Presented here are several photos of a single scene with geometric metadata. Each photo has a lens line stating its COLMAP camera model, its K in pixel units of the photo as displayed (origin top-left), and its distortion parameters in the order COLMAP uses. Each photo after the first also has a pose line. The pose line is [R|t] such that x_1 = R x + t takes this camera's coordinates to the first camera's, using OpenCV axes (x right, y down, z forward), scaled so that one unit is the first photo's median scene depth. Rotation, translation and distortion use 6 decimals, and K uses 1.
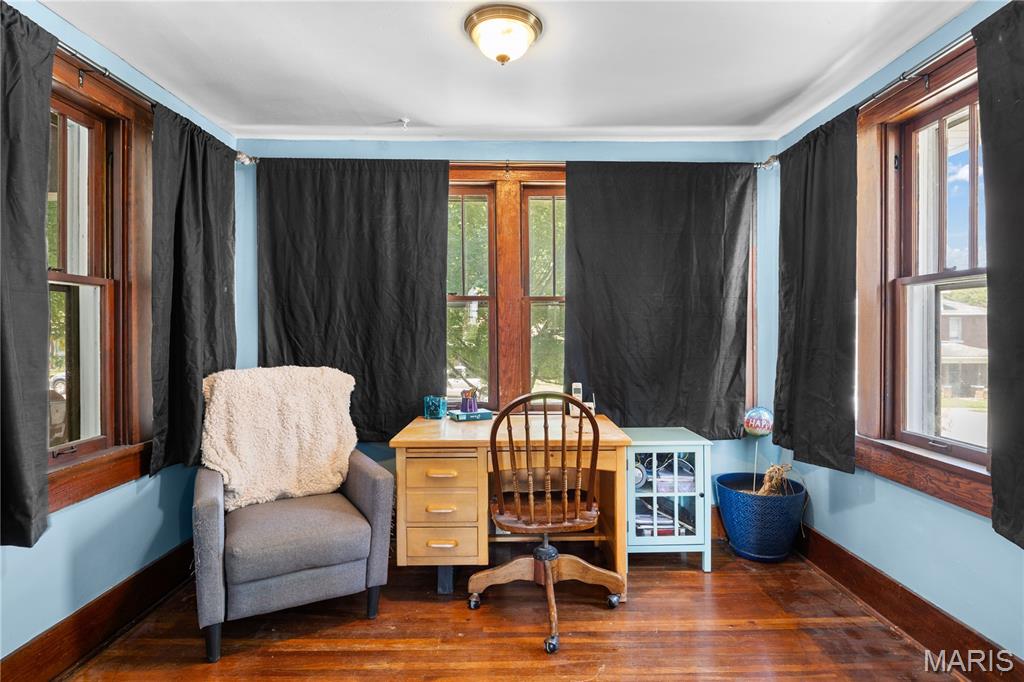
lens RADIAL K [[532.6, 0, 512.9], [0, 532.6, 333.8], [0, 0, 1]] dist [-0.014080, 0.000441]
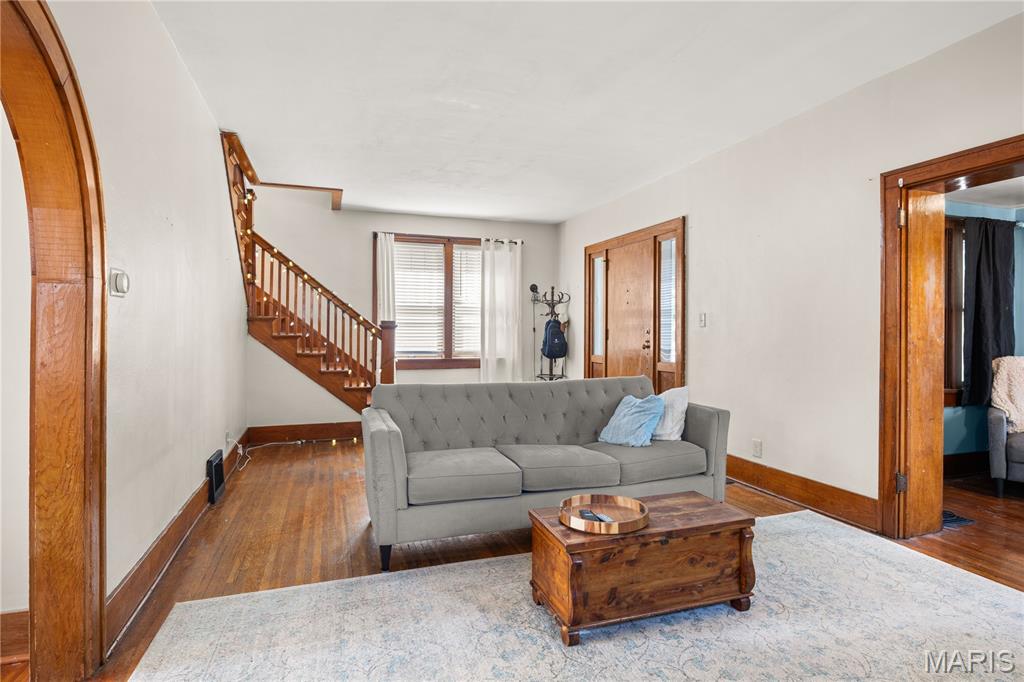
lens RADIAL K [[532.6, 0, 509.5], [0, 532.6, 333.1], [0, 0, 1]] dist [-0.014080, 0.000441]
pose [[0.317677, 0.000992, -0.948199, 0.595671], [-0.006456, 0.999979, -0.001116, 0.007812], [0.948177, 0.006476, 0.317676, -1.136211]]
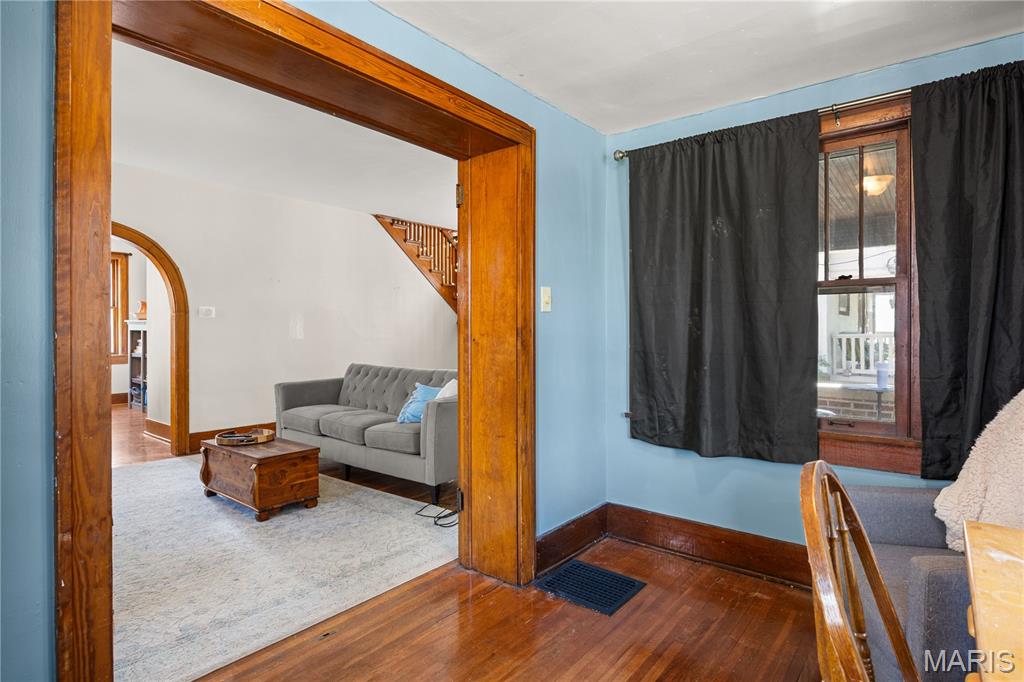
lens RADIAL K [[532.6, 0, 511.2], [0, 532.6, 333.2], [0, 0, 1]] dist [-0.014080, 0.000441]
pose [[-0.633734, 0.002823, -0.773546, 0.439318], [0.001224, 0.999996, 0.002647, 0.006915], [0.773550, 0.000731, -0.633734, 1.756769]]
